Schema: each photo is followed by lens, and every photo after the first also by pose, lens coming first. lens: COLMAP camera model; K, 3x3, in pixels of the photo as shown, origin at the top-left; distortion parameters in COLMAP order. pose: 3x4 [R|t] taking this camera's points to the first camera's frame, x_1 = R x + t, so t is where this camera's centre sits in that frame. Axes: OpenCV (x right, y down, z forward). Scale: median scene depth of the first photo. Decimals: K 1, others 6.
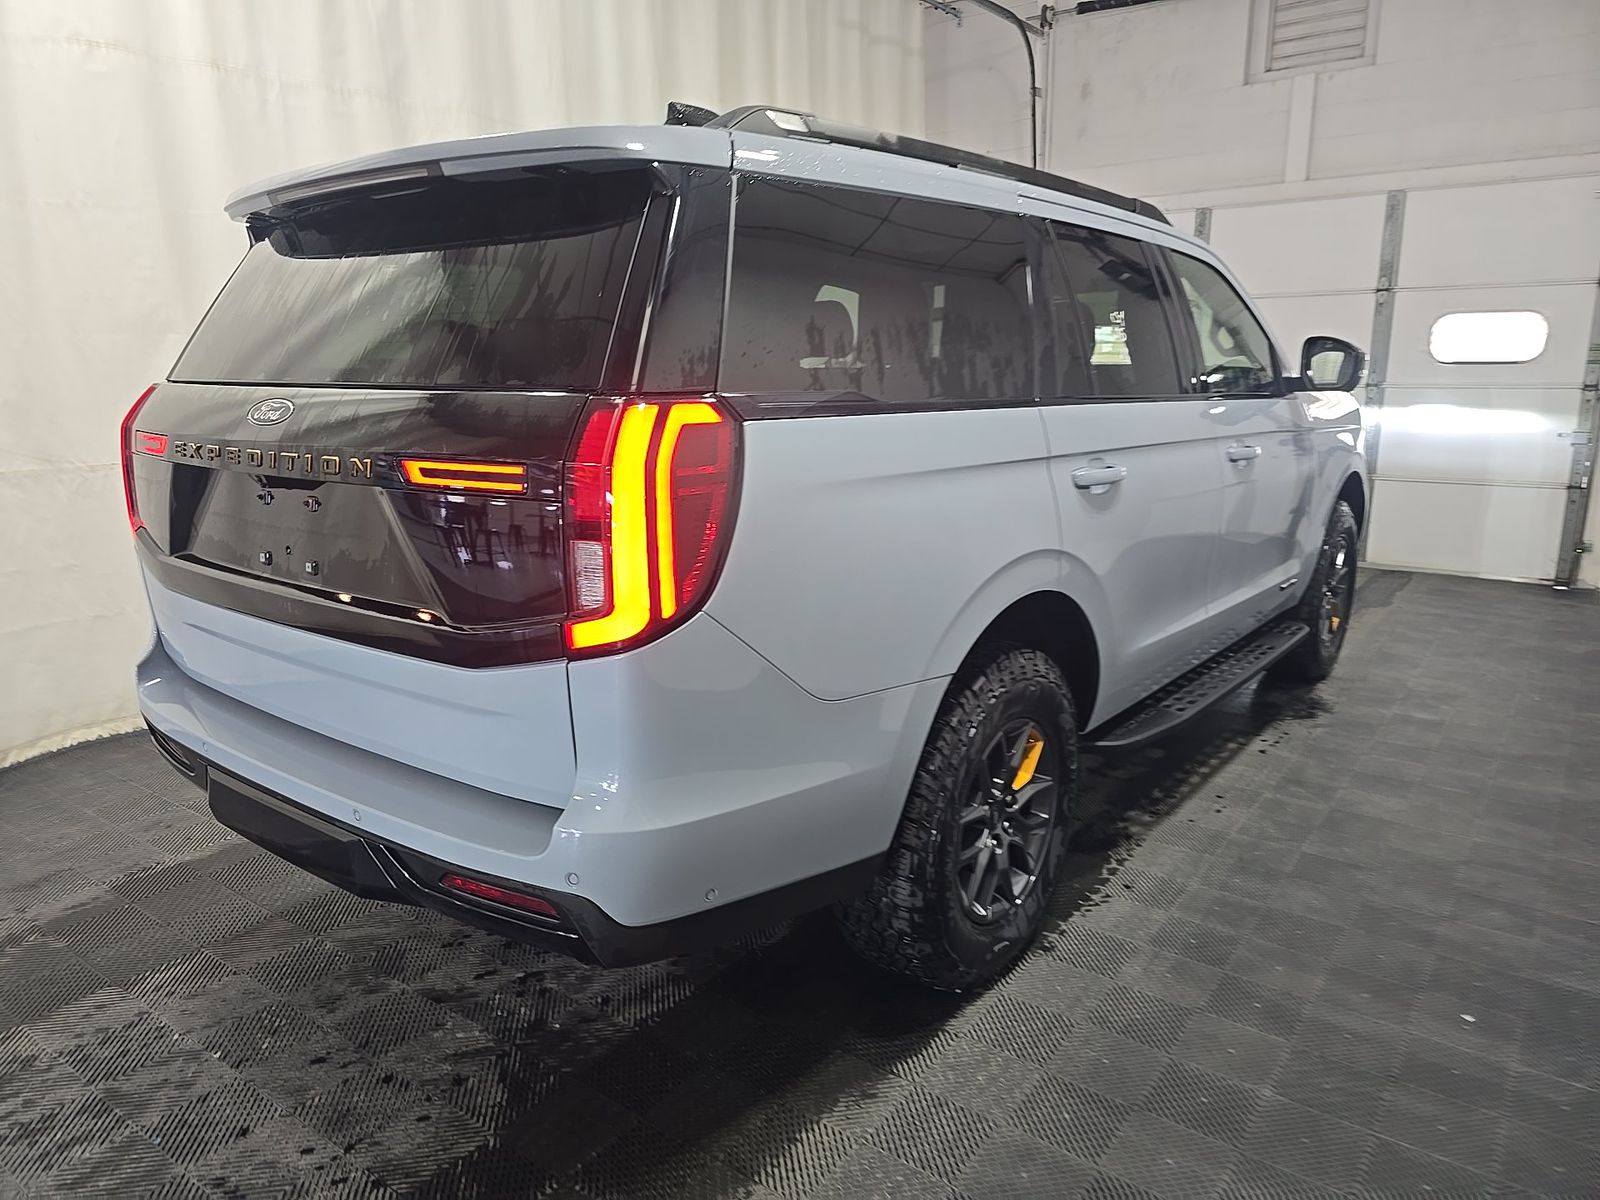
lens RADIAL K [[1052.6, 0, 820.2], [0, 1052.6, 597.7], [0, 0, 1]] dist [0.057517, -0.056714]
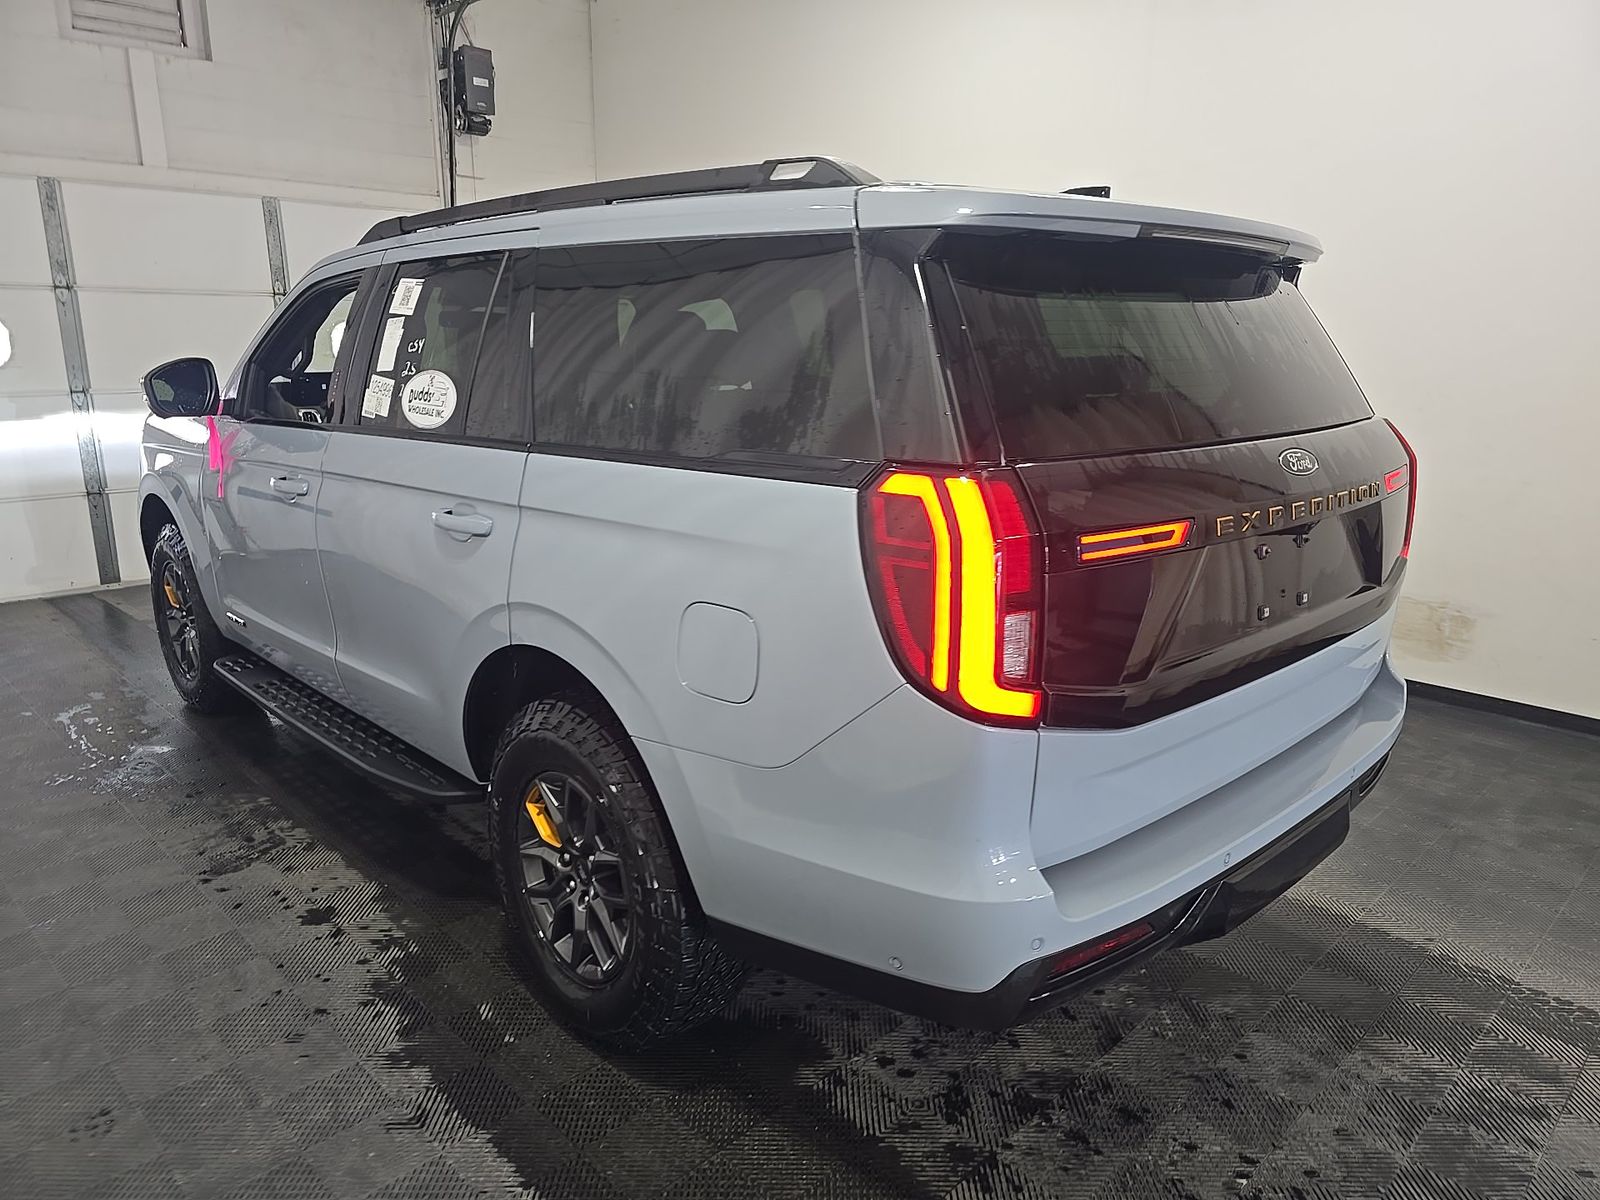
lens RADIAL K [[1052.6, 0, 820.2], [0, 1052.6, 597.7], [0, 0, 1]] dist [0.057517, -0.056714]
pose [[0.161406, -0.220443, 0.961953, -1.234014], [0.206890, 0.960632, 0.185426, -0.256312], [-0.964958, 0.169090, 0.200659, 0.966117]]
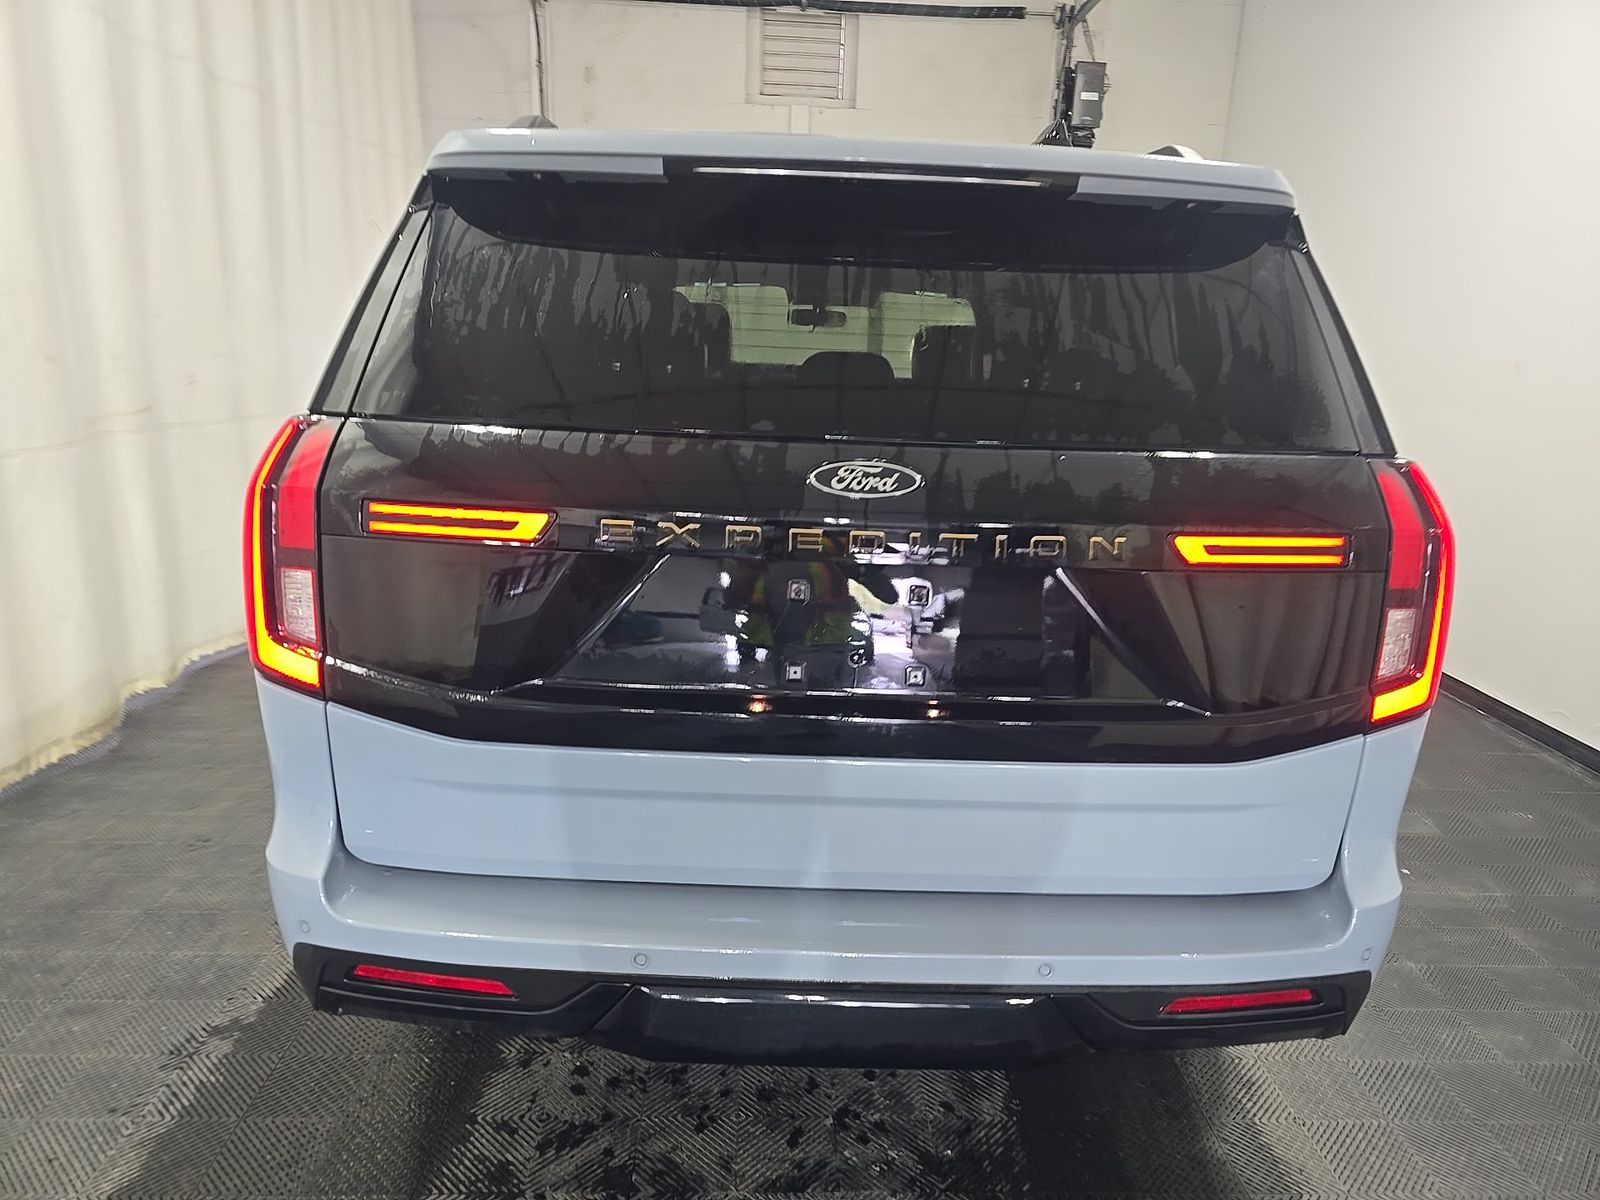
lens RADIAL K [[1052.6, 0, 820.2], [0, 1052.6, 597.7], [0, 0, 1]] dist [0.057517, -0.056714]
pose [[0.781530, -0.102741, 0.615350, -0.765150], [0.088549, 0.994628, 0.053604, -0.101566], [-0.617552, 0.012595, 0.786429, 0.340502]]
